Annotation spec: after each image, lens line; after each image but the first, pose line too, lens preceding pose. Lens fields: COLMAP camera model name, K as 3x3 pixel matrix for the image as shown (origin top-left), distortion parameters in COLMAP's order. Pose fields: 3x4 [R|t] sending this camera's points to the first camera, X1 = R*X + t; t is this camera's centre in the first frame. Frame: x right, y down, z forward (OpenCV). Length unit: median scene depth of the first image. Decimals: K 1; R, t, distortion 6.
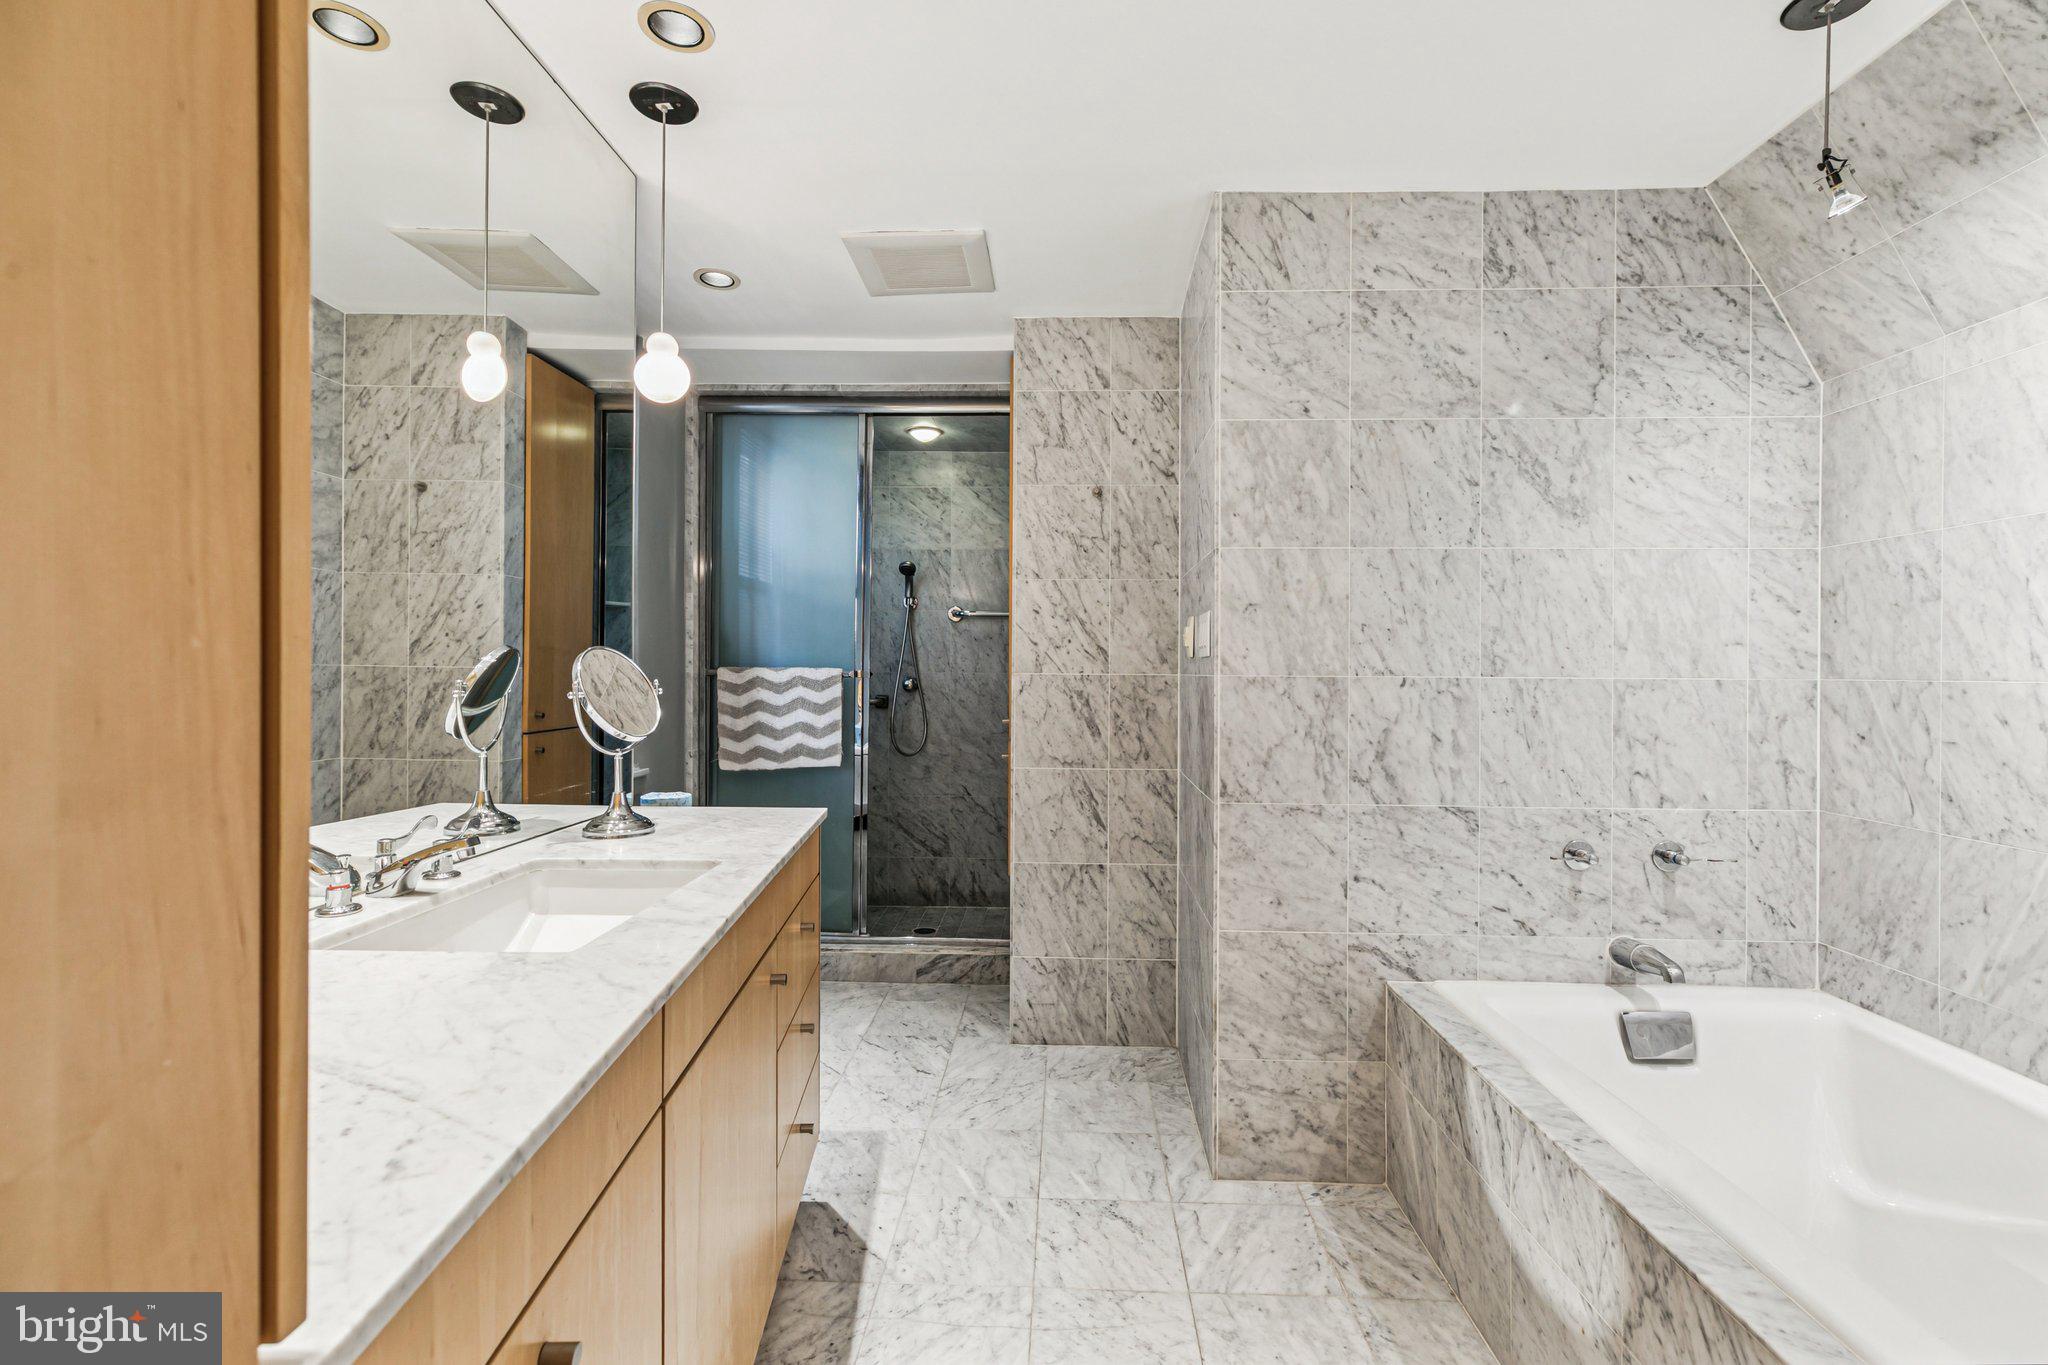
lens RADIAL K [[923.9, 0, 1030.9], [0, 923.9, 671.8], [0, 0, 1]] dist [0.003441, -0.000002]
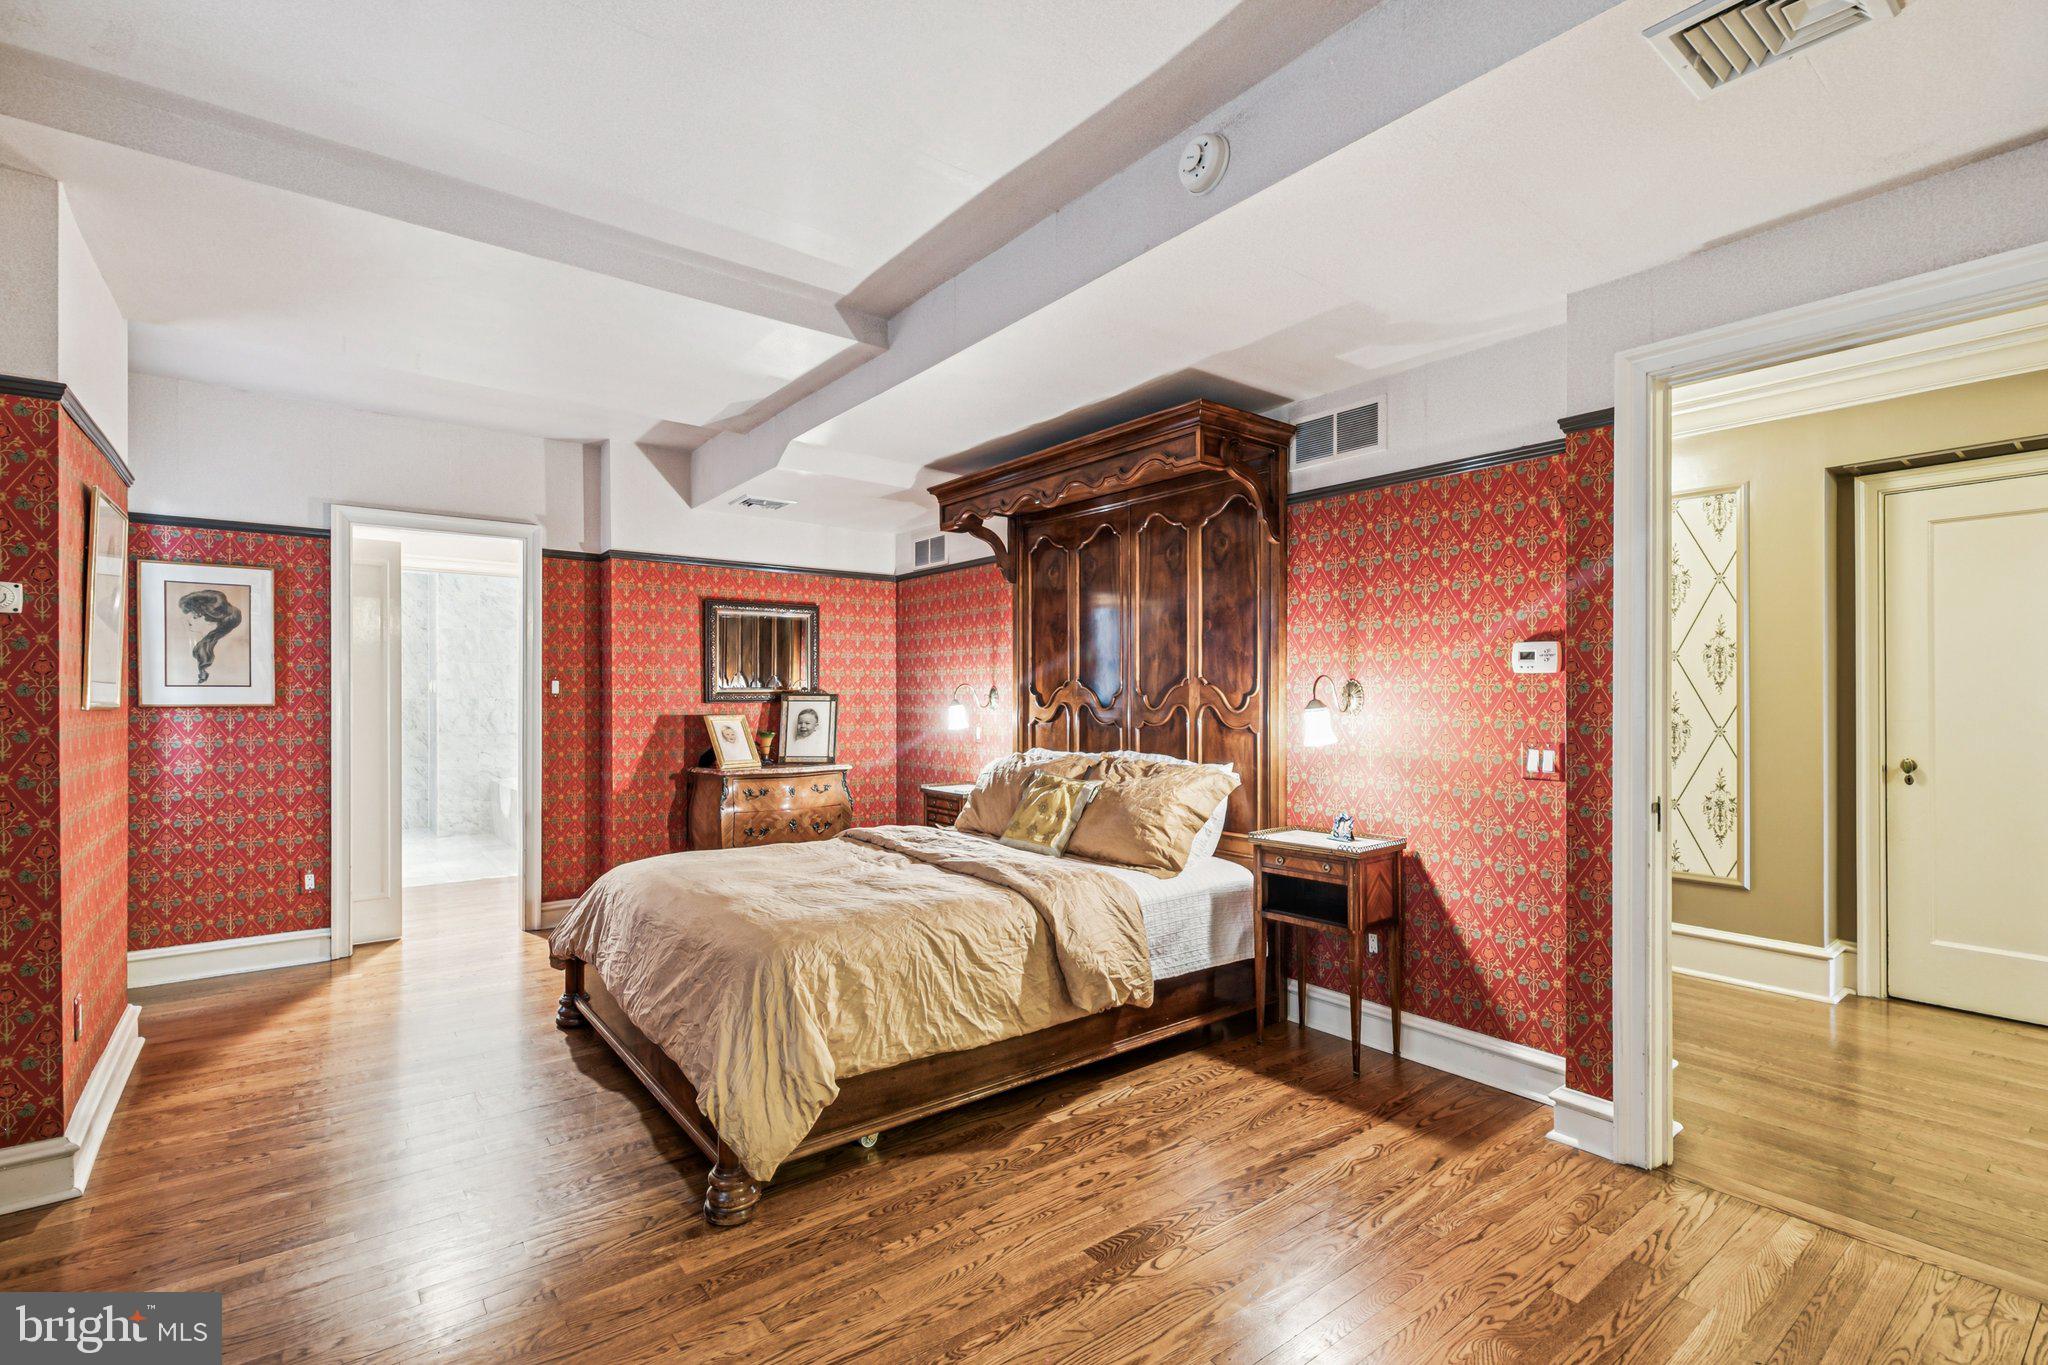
lens RADIAL K [[923.9, 0, 1012.9], [0, 923.9, 689.3], [0, 0, 1]] dist [0.003441, -0.000002]
pose [[0.774318, -0.008696, 0.632737, -0.347006], [0.010744, 0.999942, 0.000595, -0.009630], [-0.632706, 0.006338, 0.774366, -3.255215]]
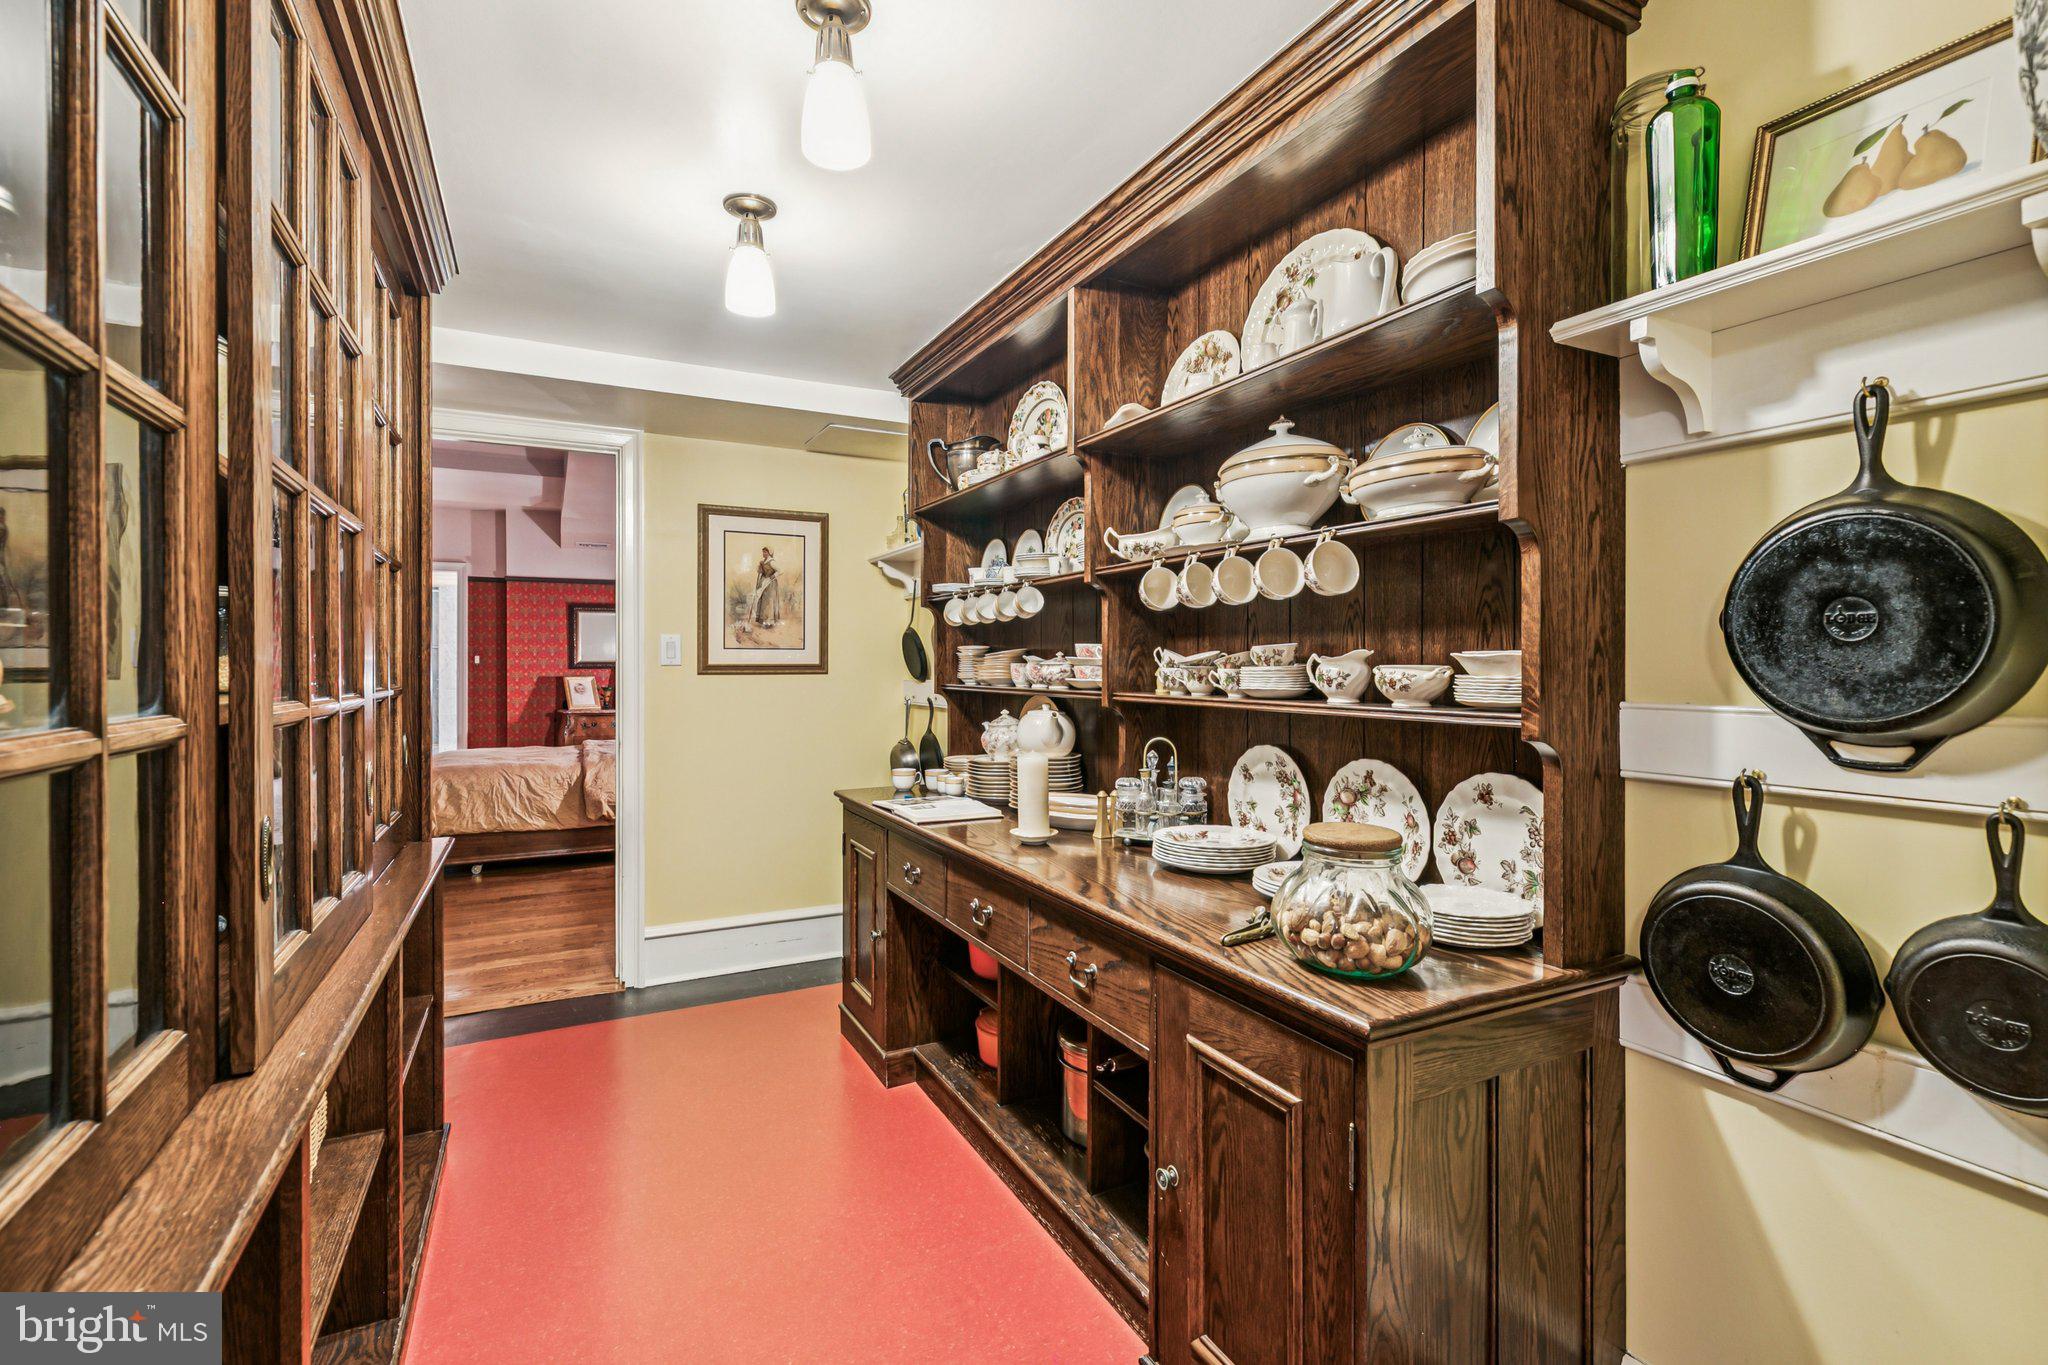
lens RADIAL K [[923.9, 0, 1024.9], [0, 923.9, 664.6], [0, 0, 1]] dist [0.003441, -0.000002]
pose [[0.874356, -0.012561, 0.485123, 0.851703], [0.011950, 0.999919, 0.004352, 0.017035], [-0.485138, 0.001992, 0.874435, -6.591870]]
